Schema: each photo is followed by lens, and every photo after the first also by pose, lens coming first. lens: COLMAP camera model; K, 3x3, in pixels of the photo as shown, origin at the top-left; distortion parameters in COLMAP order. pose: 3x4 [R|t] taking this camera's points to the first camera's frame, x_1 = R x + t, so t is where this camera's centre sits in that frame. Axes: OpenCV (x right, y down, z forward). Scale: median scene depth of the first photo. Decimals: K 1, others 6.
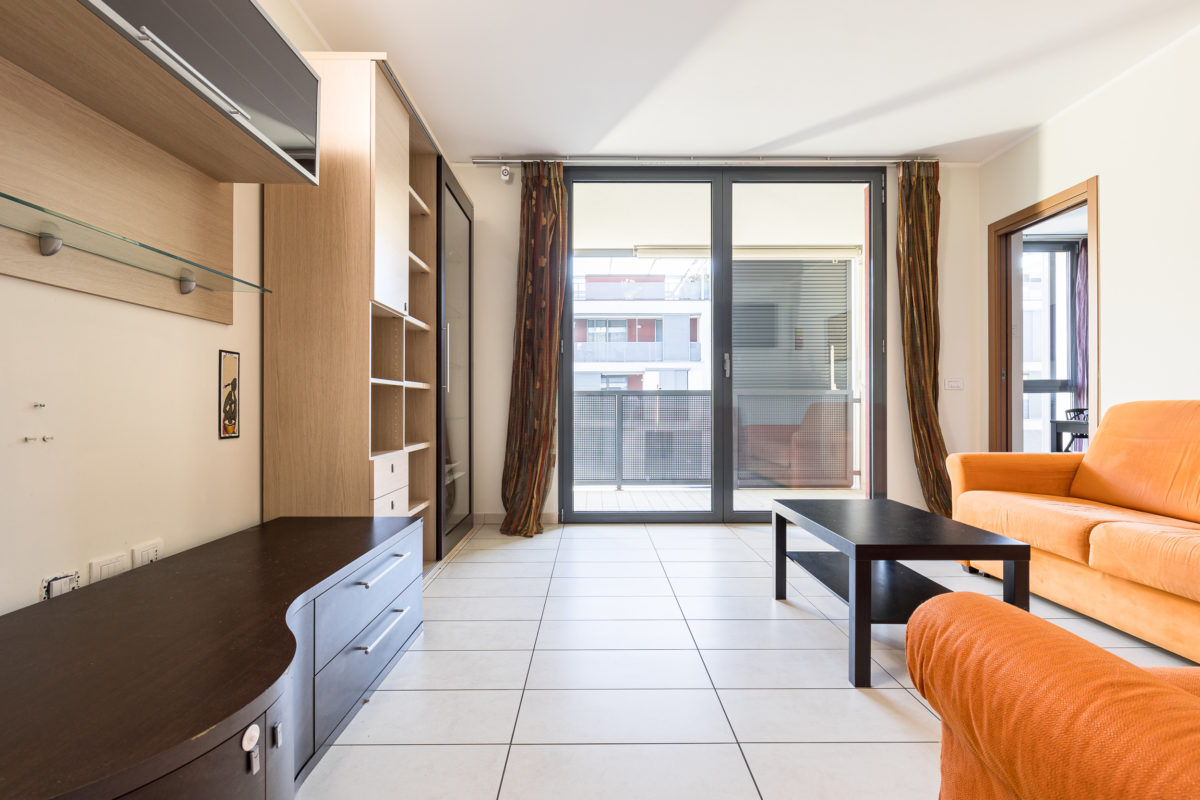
lens RADIAL K [[611.5, 0, 607.9], [0, 611.5, 403.6], [0, 0, 1]] dist [0.000460, -0.001927]
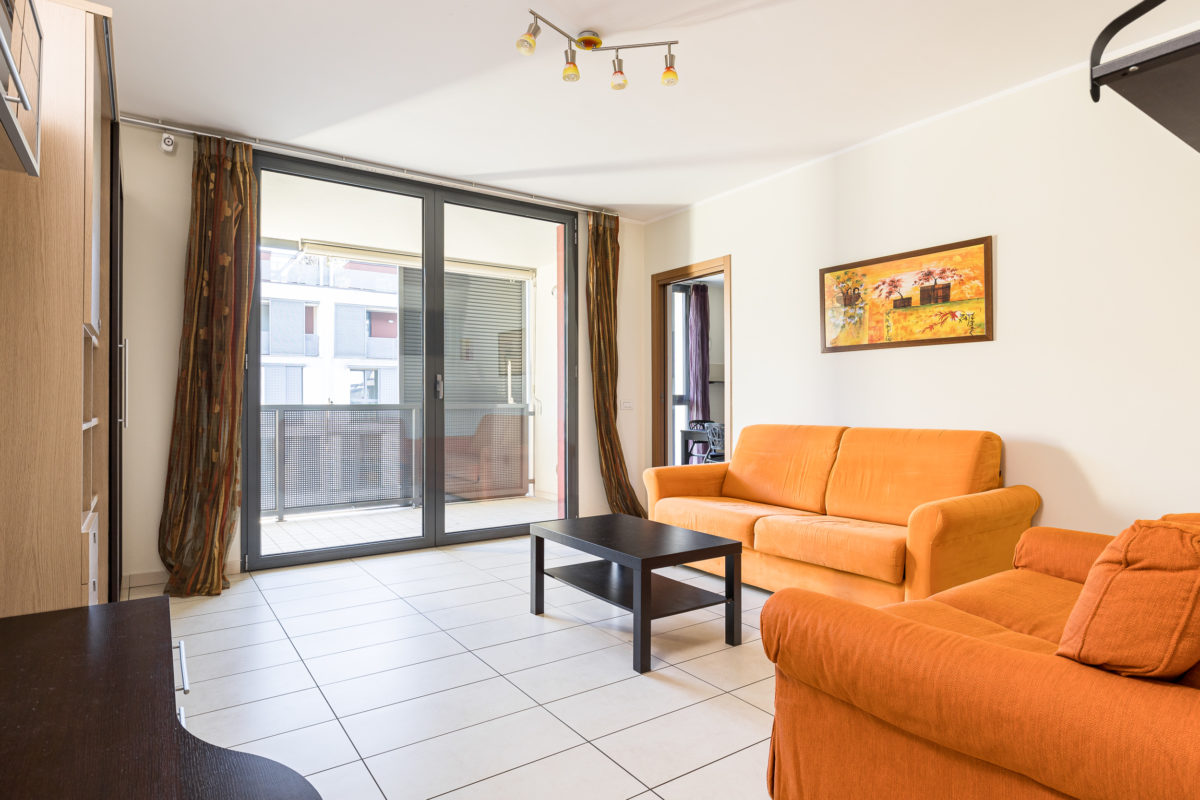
lens RADIAL K [[652.2, 0, 618.1], [0, 652.2, 398.3], [0, 0, 1]] dist [0.001567, -0.003076]
pose [[0.821108, 0.001002, 0.570772, -0.172908], [0.000715, 0.999996, -0.002785, -0.041390], [-0.570773, 0.002695, 0.821104, -0.029714]]
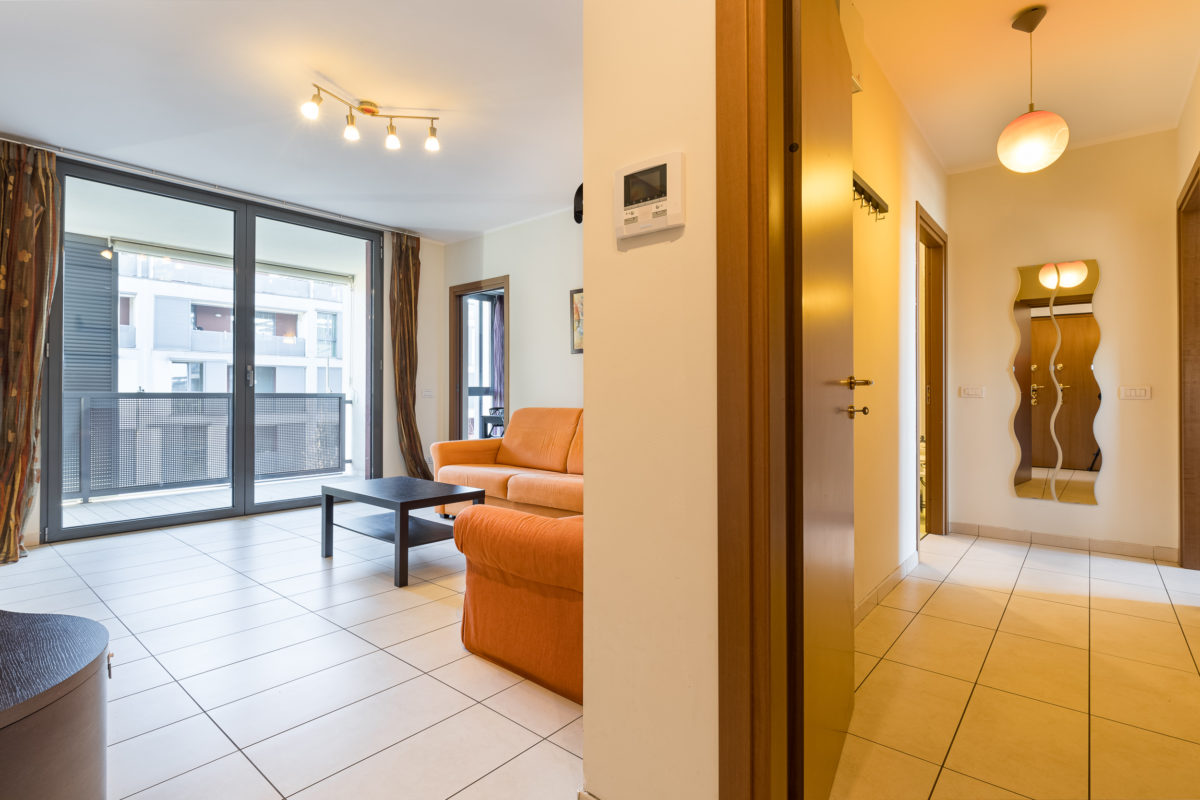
lens RADIAL K [[577.7, 0, 611.3], [0, 577.7, 390.9], [0, 0, 1]] dist [-0.006014, -0.000362]
pose [[0.647901, 0.007029, 0.761692, -0.188167], [-0.002202, 0.999971, -0.007355, -0.028913], [-0.761721, 0.003088, 0.647897, -0.206717]]
